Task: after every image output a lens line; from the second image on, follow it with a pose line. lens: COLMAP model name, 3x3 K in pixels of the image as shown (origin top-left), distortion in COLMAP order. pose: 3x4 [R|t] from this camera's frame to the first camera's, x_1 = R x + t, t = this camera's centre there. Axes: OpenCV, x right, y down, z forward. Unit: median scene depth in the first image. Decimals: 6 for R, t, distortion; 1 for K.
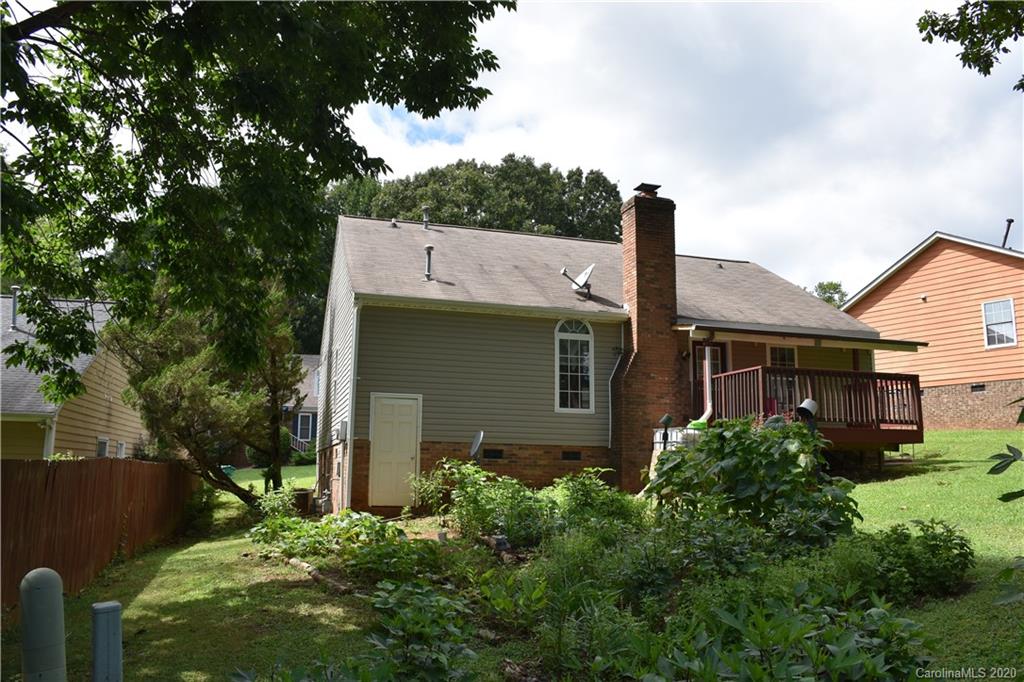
lens RADIAL K [[815.7, 0, 507.2], [0, 815.7, 339.0], [0, 0, 1]] dist [-0.150882, 0.114542]
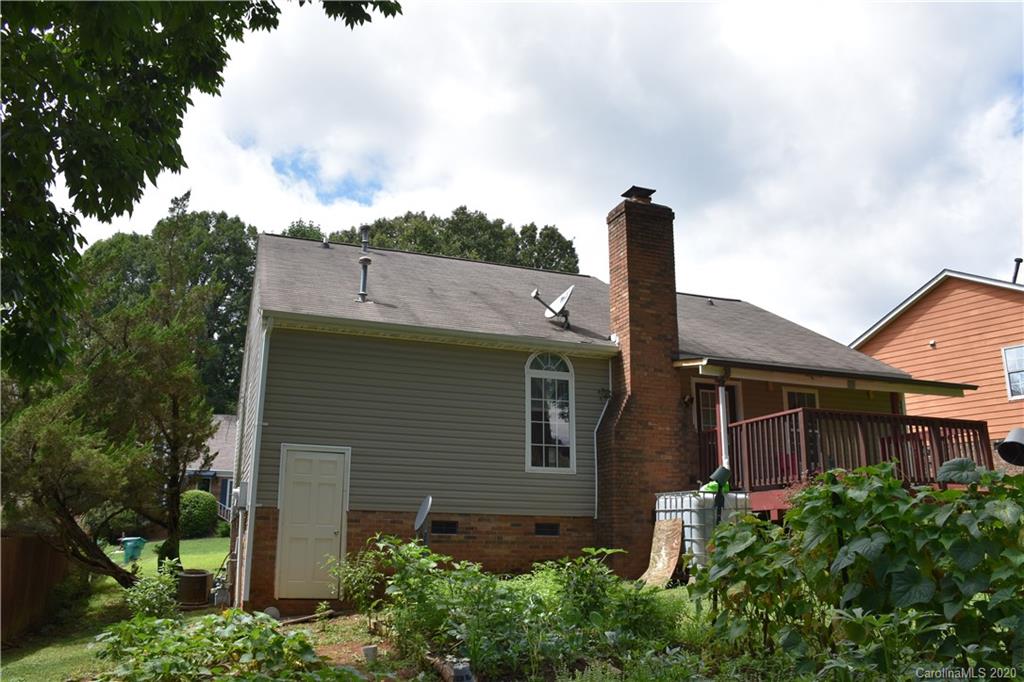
lens RADIAL K [[815.7, 0, 507.2], [0, 815.7, 339.0], [0, 0, 1]] dist [-0.150882, 0.114542]
pose [[0.997908, 0.010382, 0.063807, -0.008783], [-0.004985, 0.996439, -0.084165, 0.028885], [-0.064454, 0.083671, 0.994407, 0.224802]]
